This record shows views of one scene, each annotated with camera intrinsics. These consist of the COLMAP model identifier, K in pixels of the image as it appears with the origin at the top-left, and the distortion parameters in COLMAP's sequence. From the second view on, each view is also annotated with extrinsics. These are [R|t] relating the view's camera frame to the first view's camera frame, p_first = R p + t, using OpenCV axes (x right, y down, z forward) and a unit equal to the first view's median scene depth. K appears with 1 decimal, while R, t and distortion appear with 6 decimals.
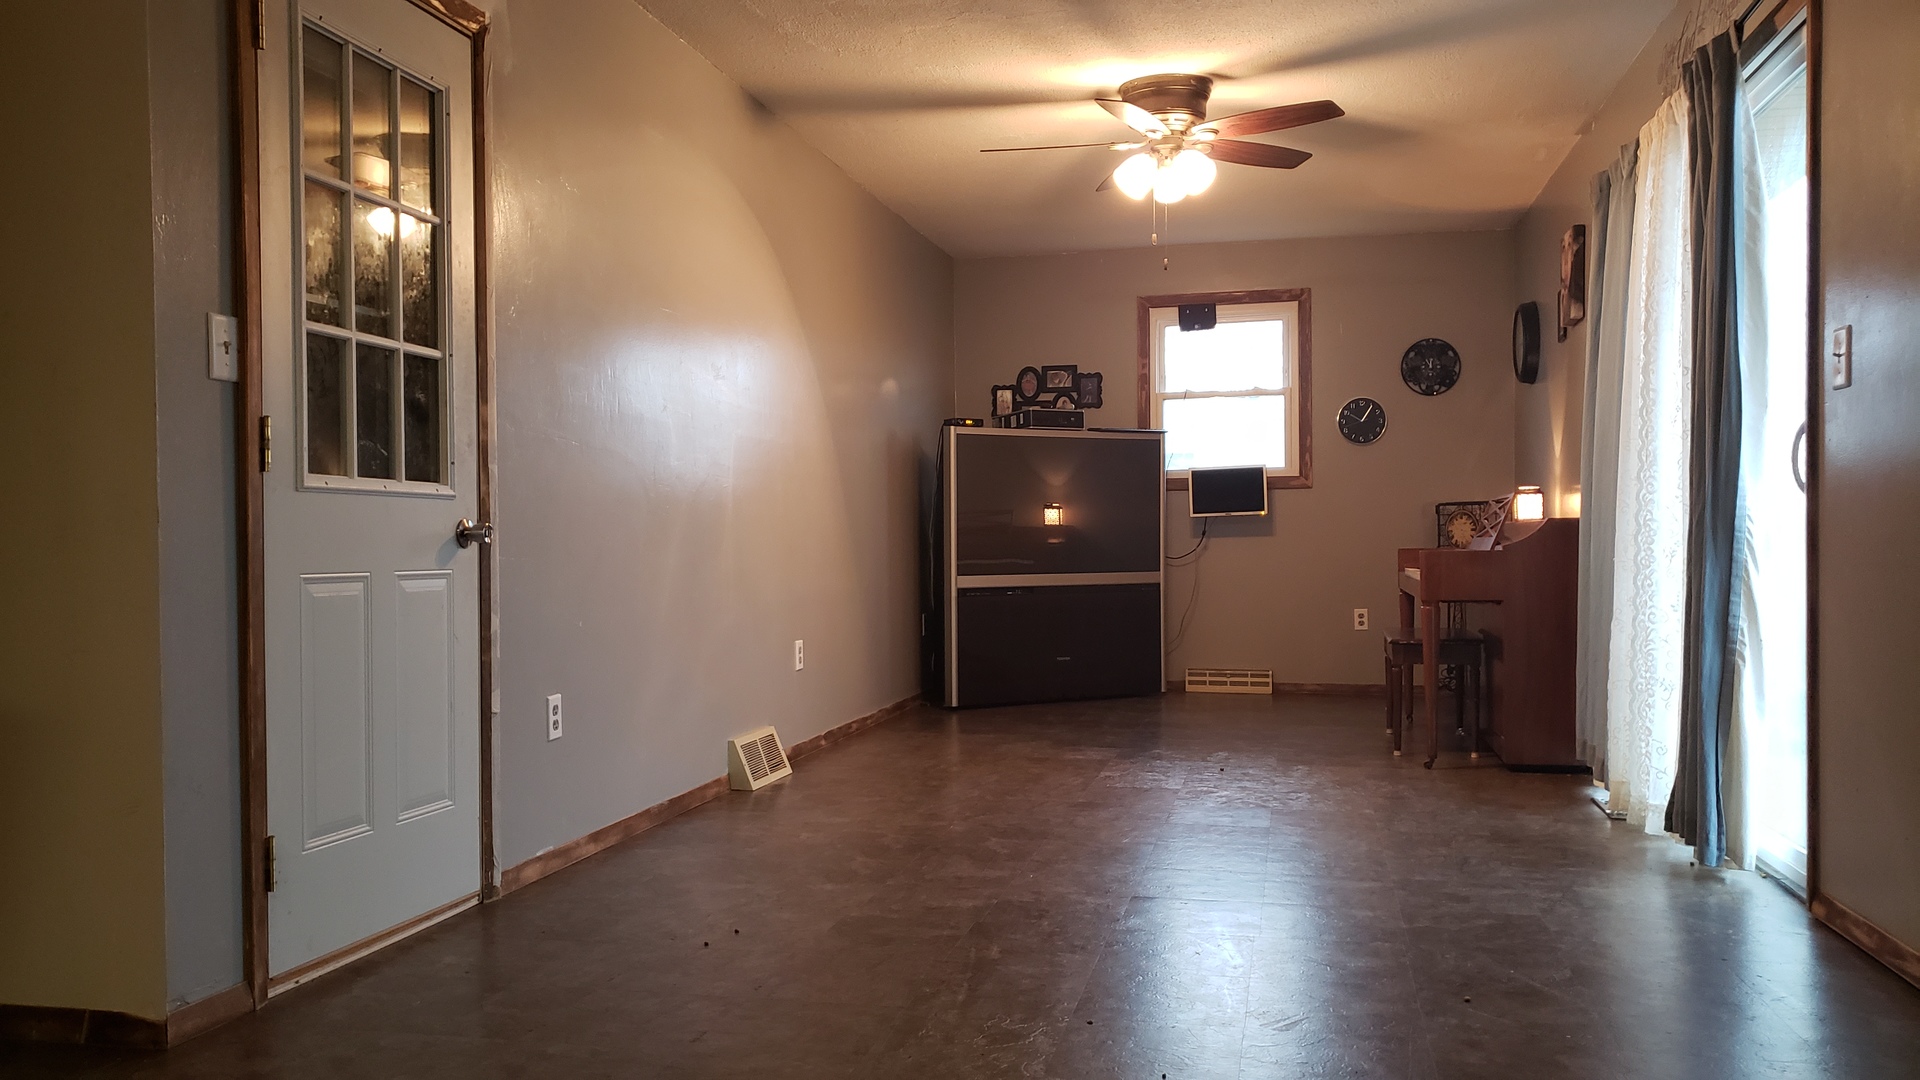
lens RADIAL K [[1489.2, 0, 901.9], [0, 1489.2, 580.5], [0, 0, 1]] dist [0.028205, -0.058385]
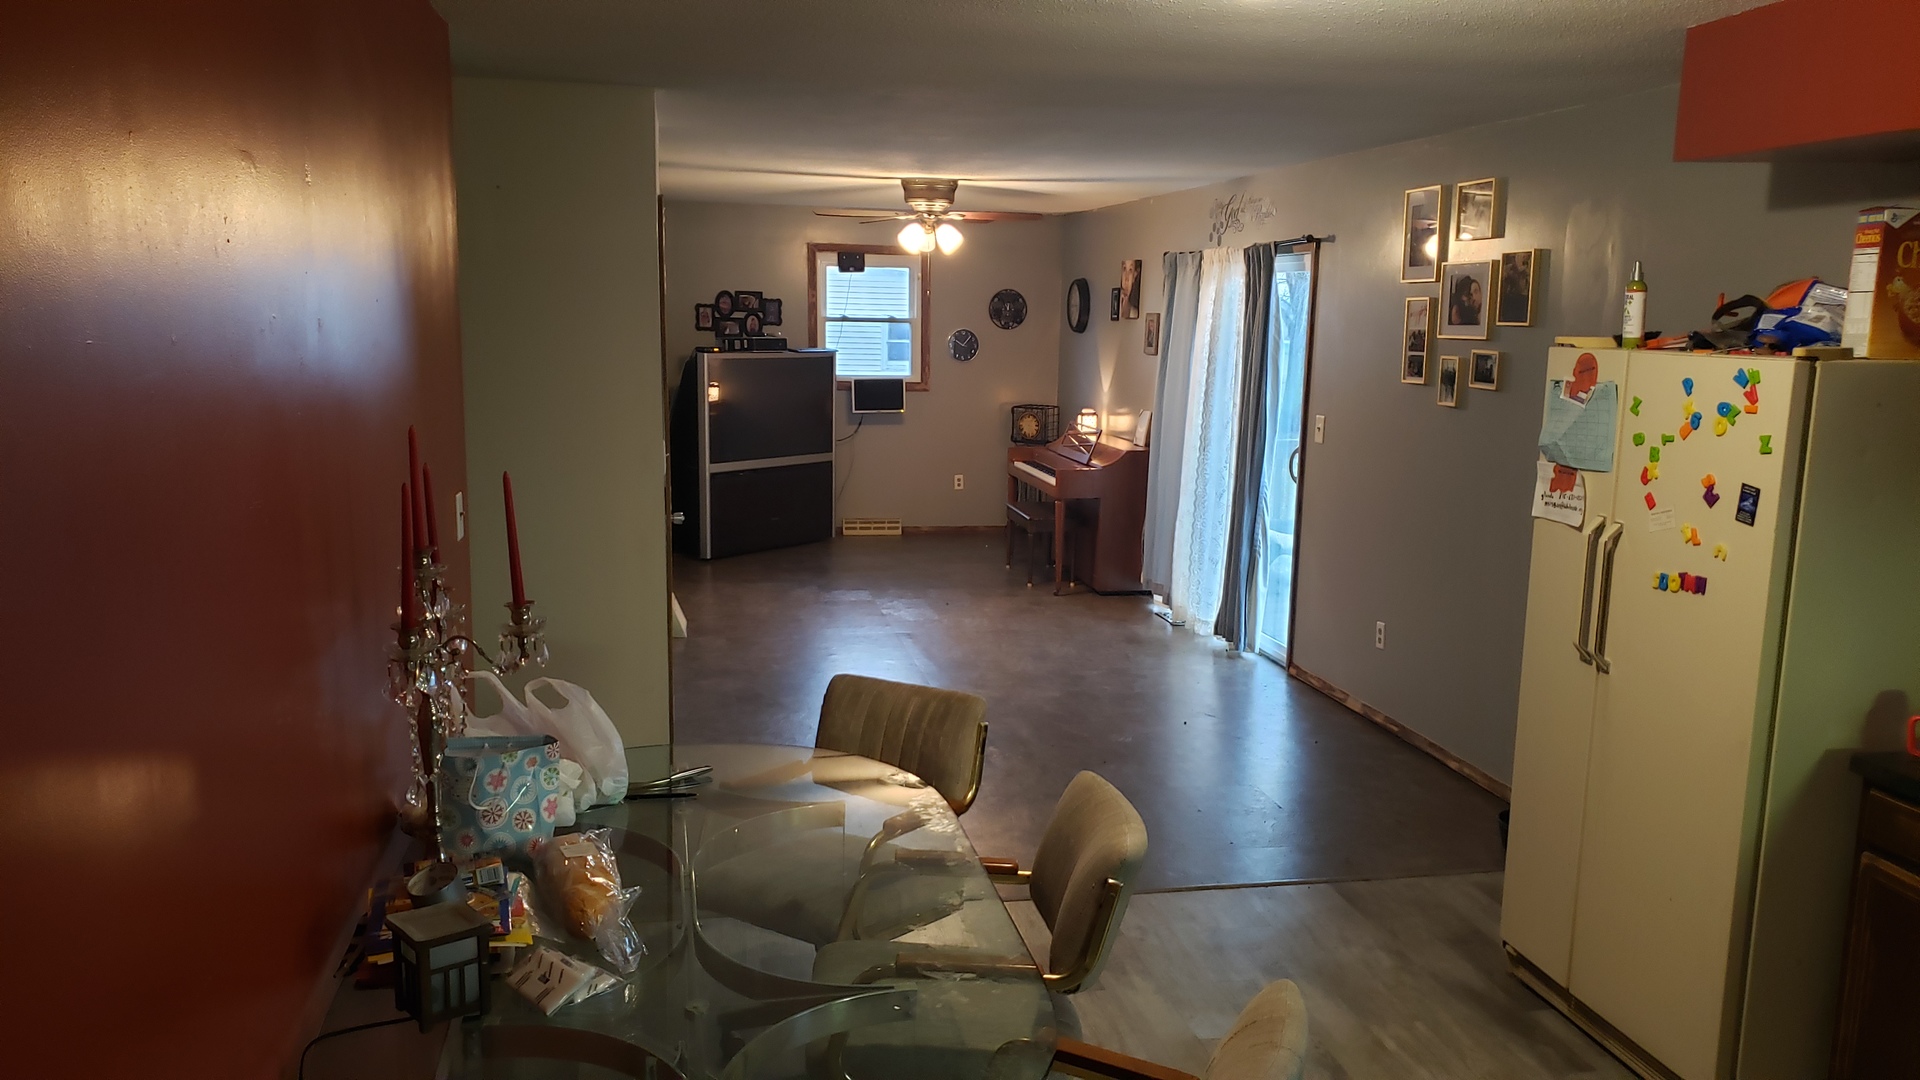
lens RADIAL K [[1489.2, 0, 970.5], [0, 1489.2, 550.1], [0, 0, 1]] dist [0.028205, -0.058385]
pose [[0.900053, -0.040791, 0.433868, -0.317934], [-0.017733, 0.991356, 0.129992, -0.097963], [-0.435420, -0.124694, 0.891550, -0.308728]]
